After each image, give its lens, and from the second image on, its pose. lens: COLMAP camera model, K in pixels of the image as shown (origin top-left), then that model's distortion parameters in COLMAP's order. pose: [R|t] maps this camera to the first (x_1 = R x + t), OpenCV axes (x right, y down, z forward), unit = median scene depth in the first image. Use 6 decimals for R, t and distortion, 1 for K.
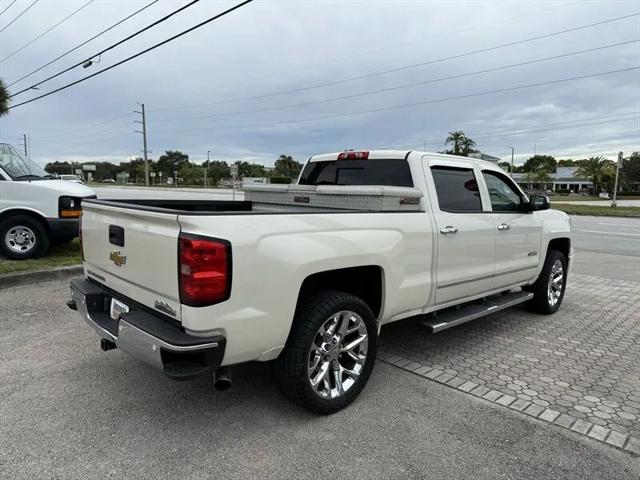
lens RADIAL K [[453.2, 0, 322.4], [0, 453.2, 237.8], [0, 0, 1]] dist [0.038670, -0.056956]
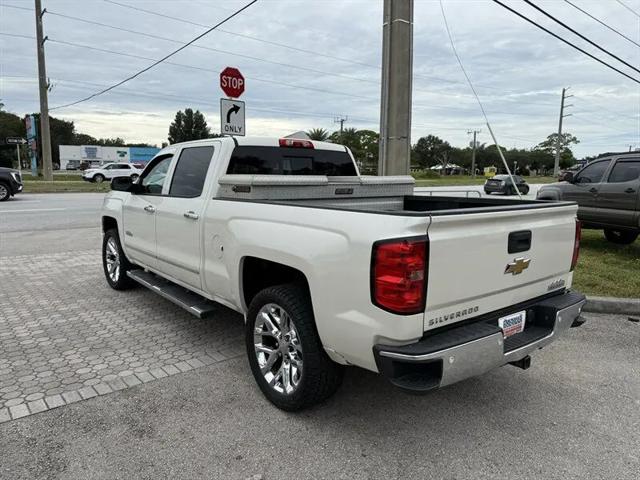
lens RADIAL K [[453.2, 0, 316.7], [0, 453.2, 236.9], [0, 0, 1]] dist [0.038670, -0.056956]
pose [[0.088396, -0.163523, 0.982571, -0.062206], [0.101012, 0.982819, 0.154476, -0.008829], [-0.990950, 0.085596, 0.103395, 0.059041]]
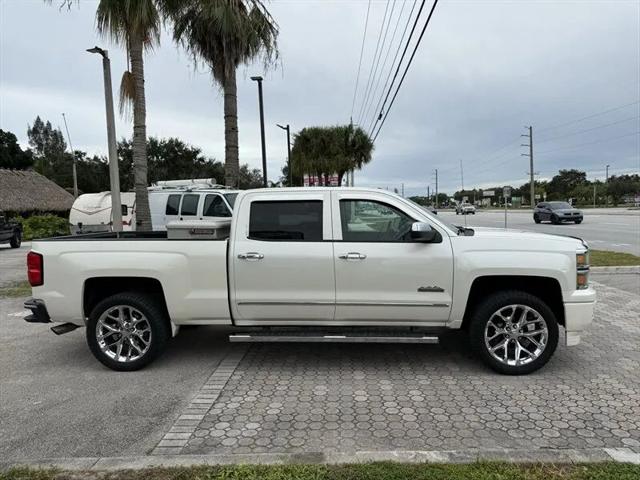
lens RADIAL K [[453.2, 0, 320.2], [0, 453.2, 238.0], [0, 0, 1]] dist [0.038670, -0.056956]
pose [[0.663683, 0.006671, -0.747984, 0.076026], [-0.043706, 0.998598, -0.029875, -0.002147], [0.746736, 0.052519, 0.663044, 0.021856]]
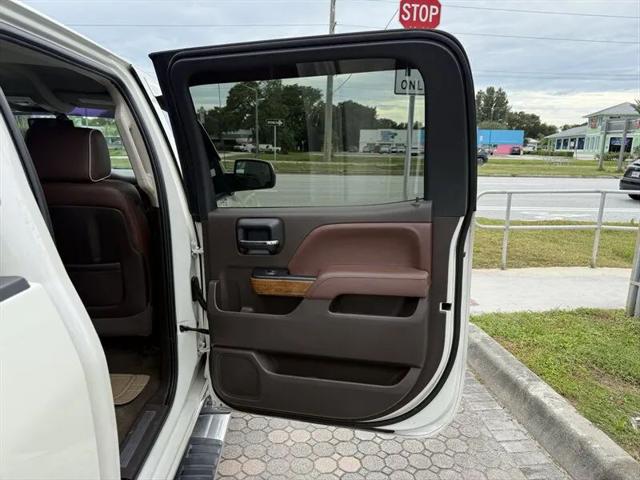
lens RADIAL K [[453.2, 0, 322.7], [0, 453.2, 239.8], [0, 0, 1]] dist [0.038670, -0.056956]
pose [[0.652066, -0.157729, 0.741573, 0.010061], [0.081527, 0.987036, 0.138251, -0.005174], [-0.753766, -0.029690, 0.656472, 0.045841]]
